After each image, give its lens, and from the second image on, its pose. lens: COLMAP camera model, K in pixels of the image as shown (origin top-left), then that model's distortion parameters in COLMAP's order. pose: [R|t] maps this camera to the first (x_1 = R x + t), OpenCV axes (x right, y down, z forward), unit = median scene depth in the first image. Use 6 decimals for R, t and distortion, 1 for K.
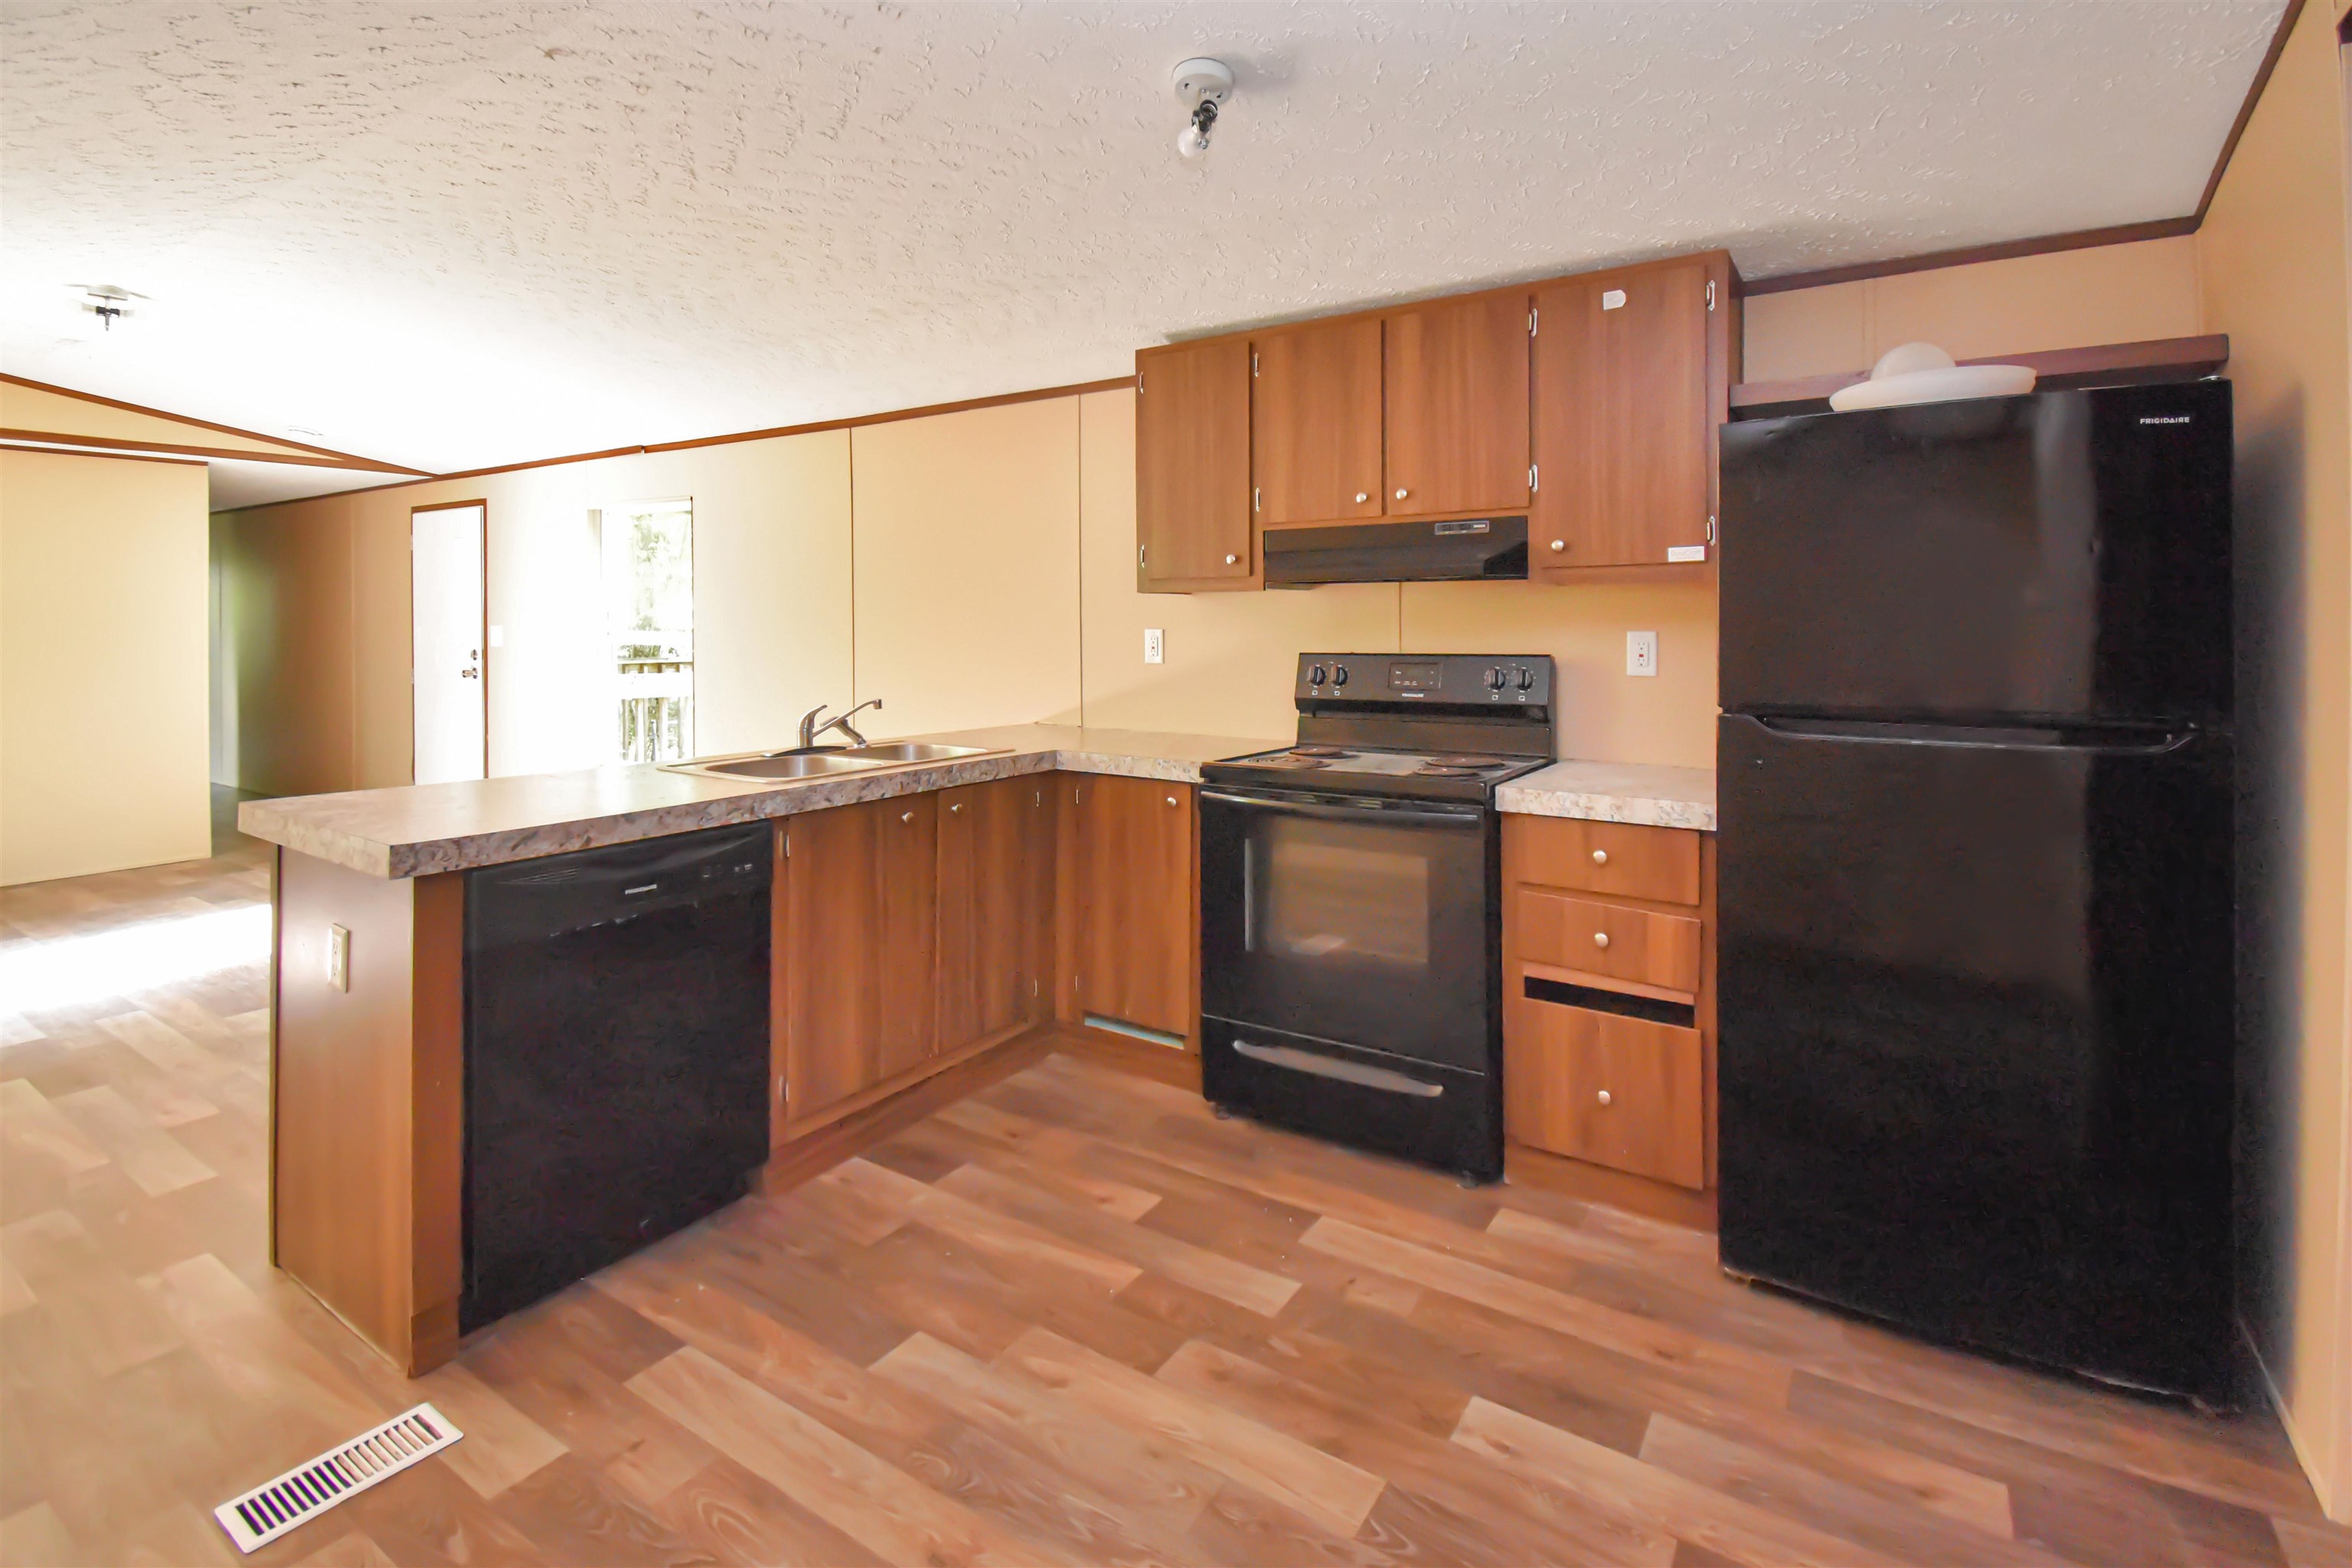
lens RADIAL K [[1114.3, 0, 1176.8], [0, 1114.3, 641.6], [0, 0, 1]] dist [0.041888, -0.021254]
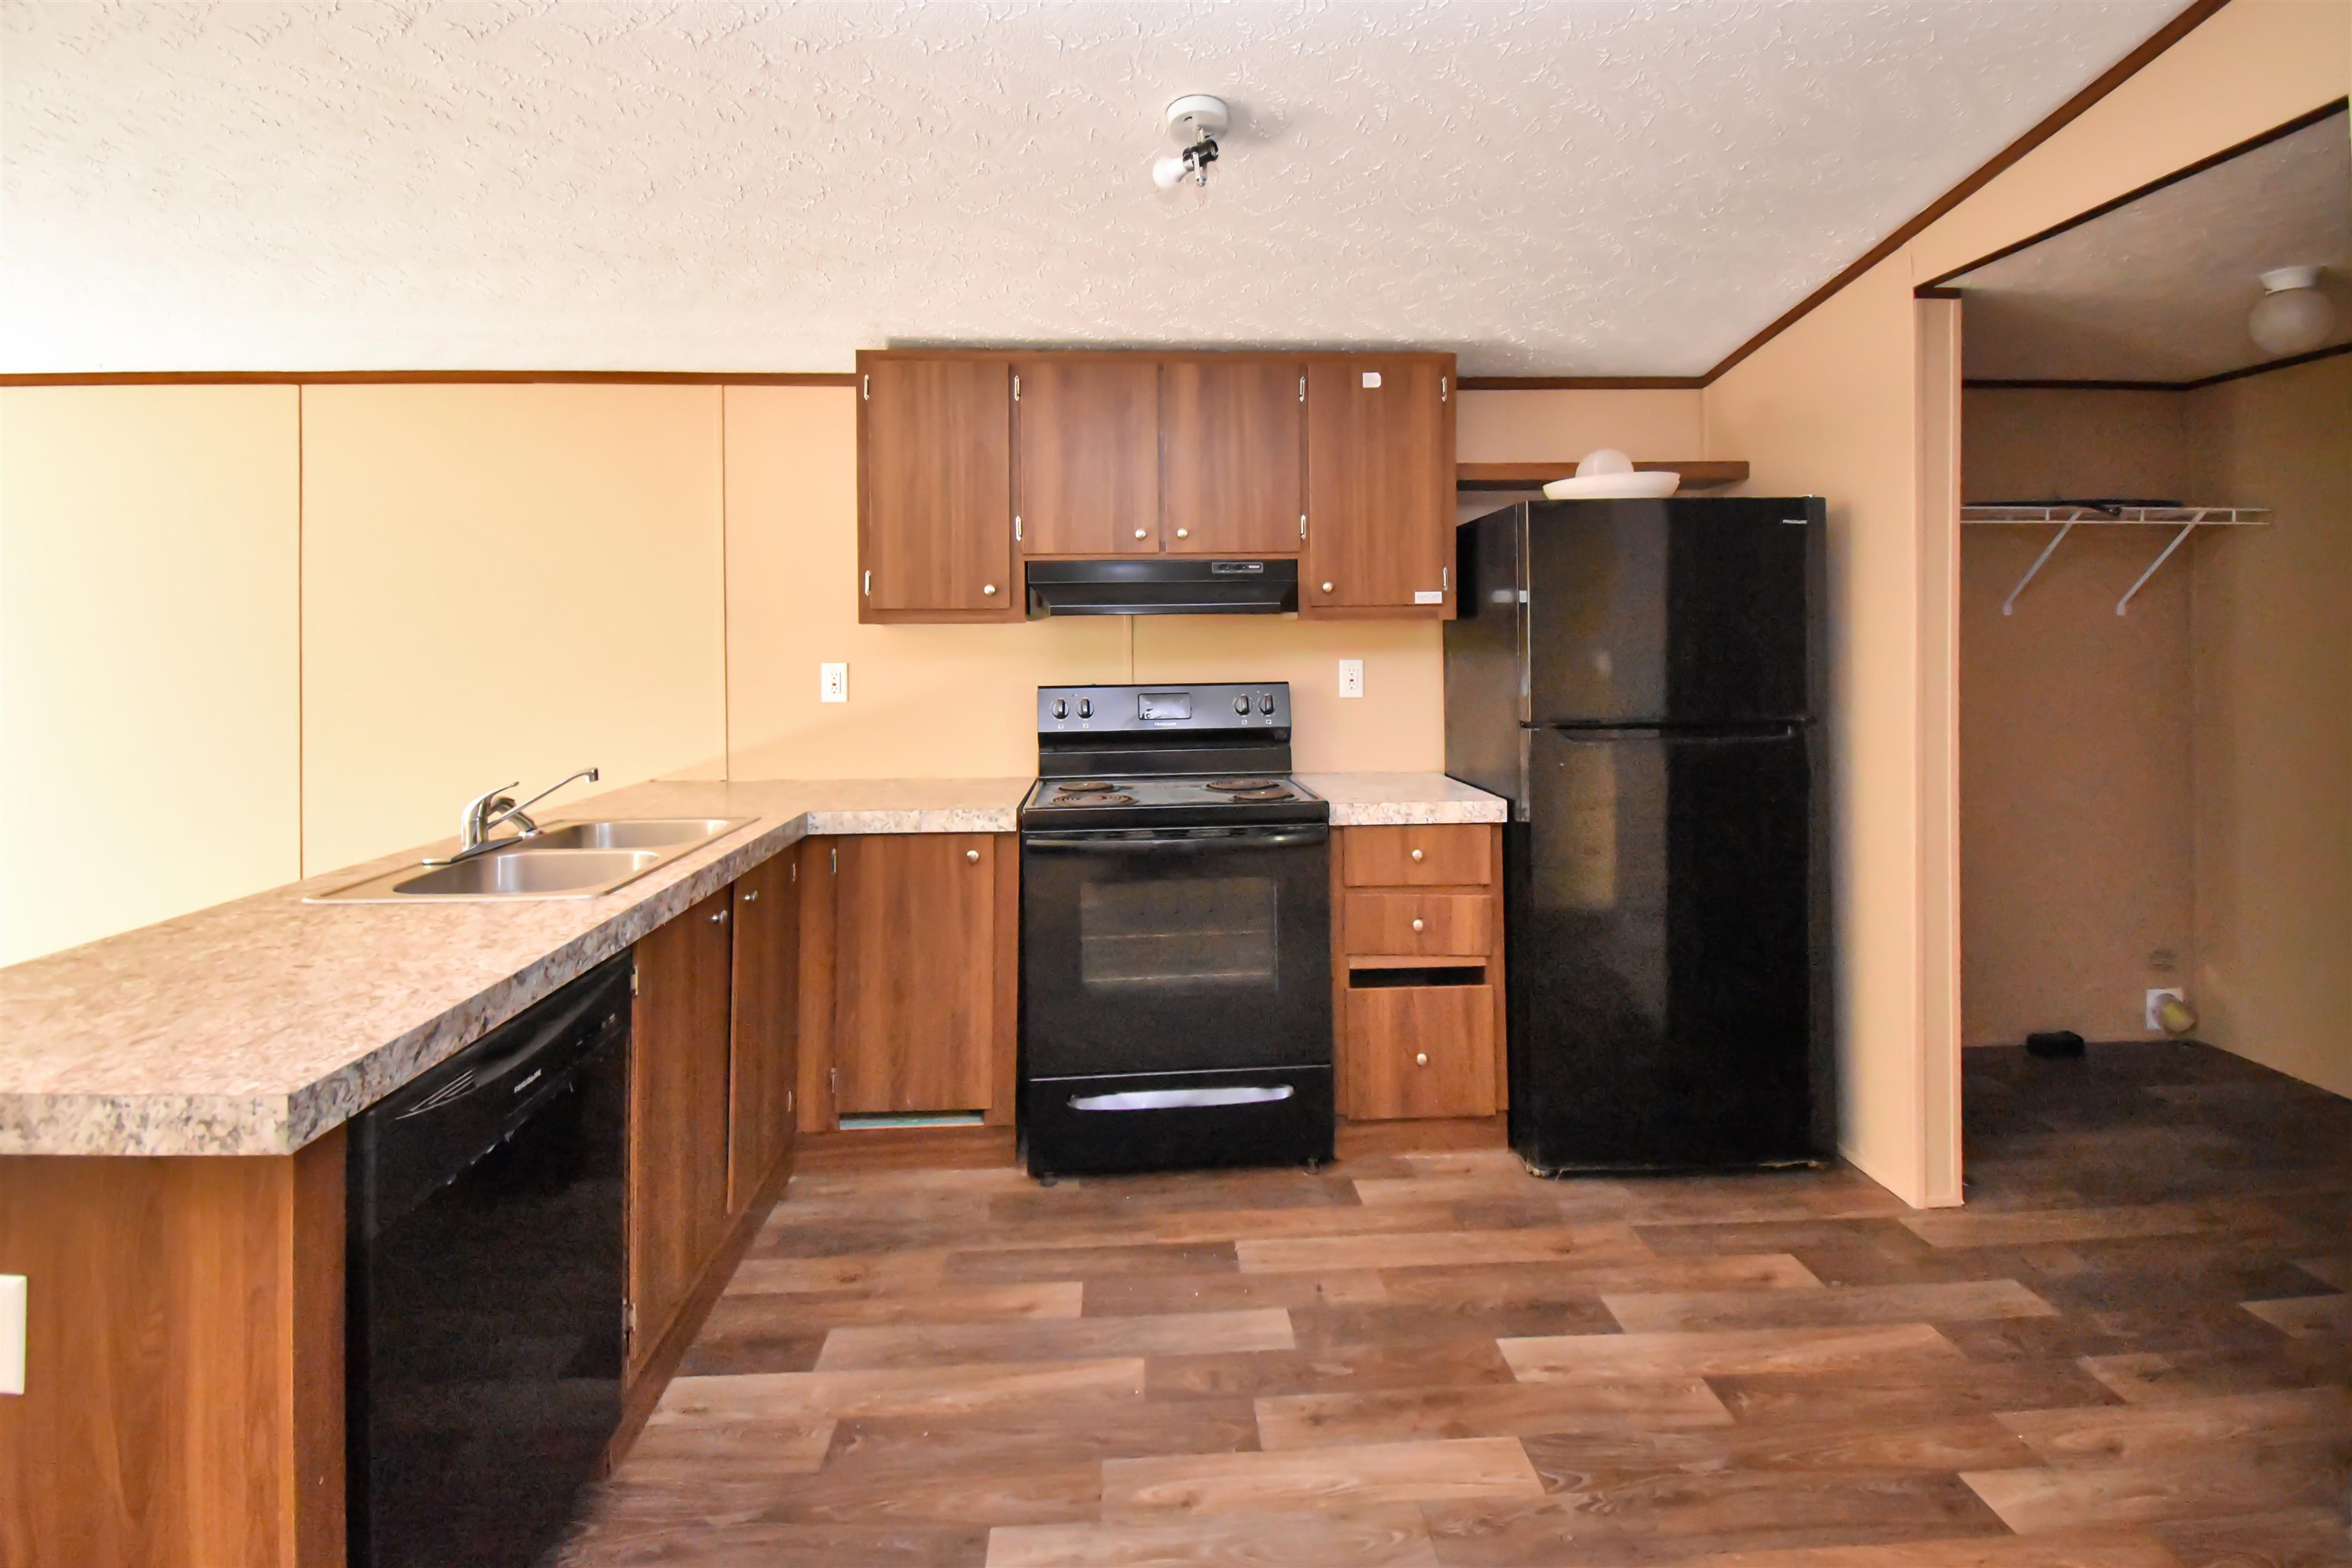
lens RADIAL K [[1114.3, 0, 1176.8], [0, 1114.3, 641.6], [0, 0, 1]] dist [0.041888, -0.021254]
pose [[0.802170, -0.009960, 0.597012, -0.503815], [0.016296, 0.999854, -0.005216, -0.029211], [-0.596873, 0.013913, 0.802215, 0.198323]]
